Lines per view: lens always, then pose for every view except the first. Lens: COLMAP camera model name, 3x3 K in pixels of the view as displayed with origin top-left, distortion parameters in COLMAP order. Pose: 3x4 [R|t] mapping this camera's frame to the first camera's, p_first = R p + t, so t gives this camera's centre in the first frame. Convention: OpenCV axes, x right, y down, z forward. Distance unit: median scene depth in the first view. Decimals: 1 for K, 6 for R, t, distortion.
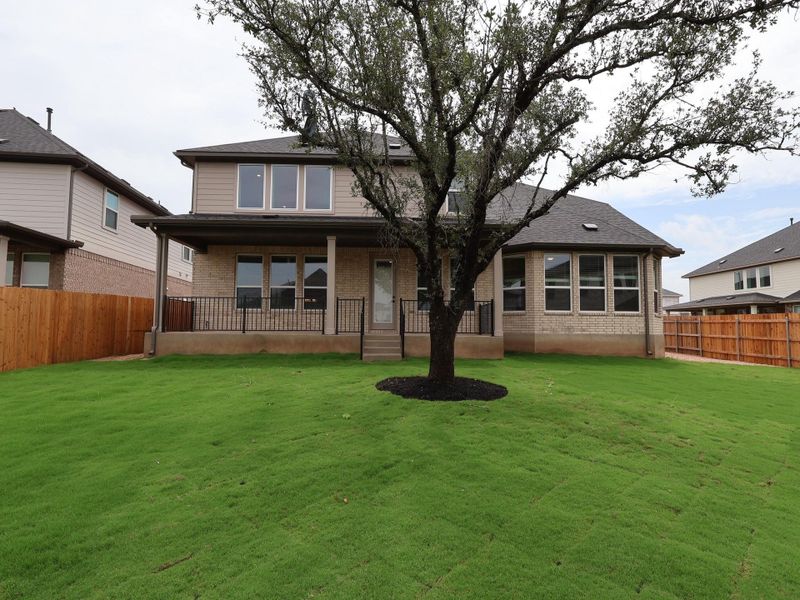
lens RADIAL K [[417.8, 0, 400.0], [0, 417.8, 300.0], [0, 0, 1]] dist [-0.002344, -0.000580]
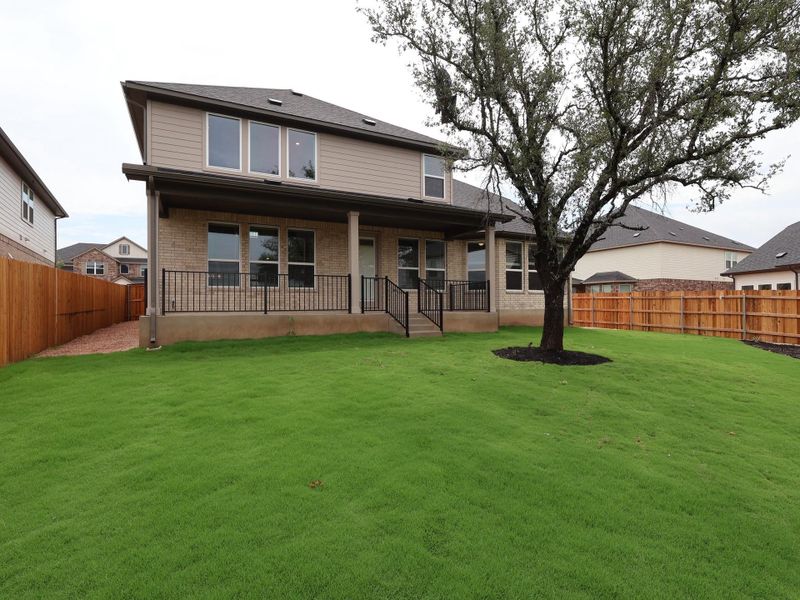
lens RADIAL K [[417.8, 0, 400.0], [0, 417.8, 300.0], [0, 0, 1]] dist [-0.002344, -0.000580]
pose [[0.903178, -0.006197, 0.429221, -0.410897], [-0.018075, 0.998460, 0.052448, -0.002041], [-0.428885, -0.055128, 0.901675, 0.062221]]
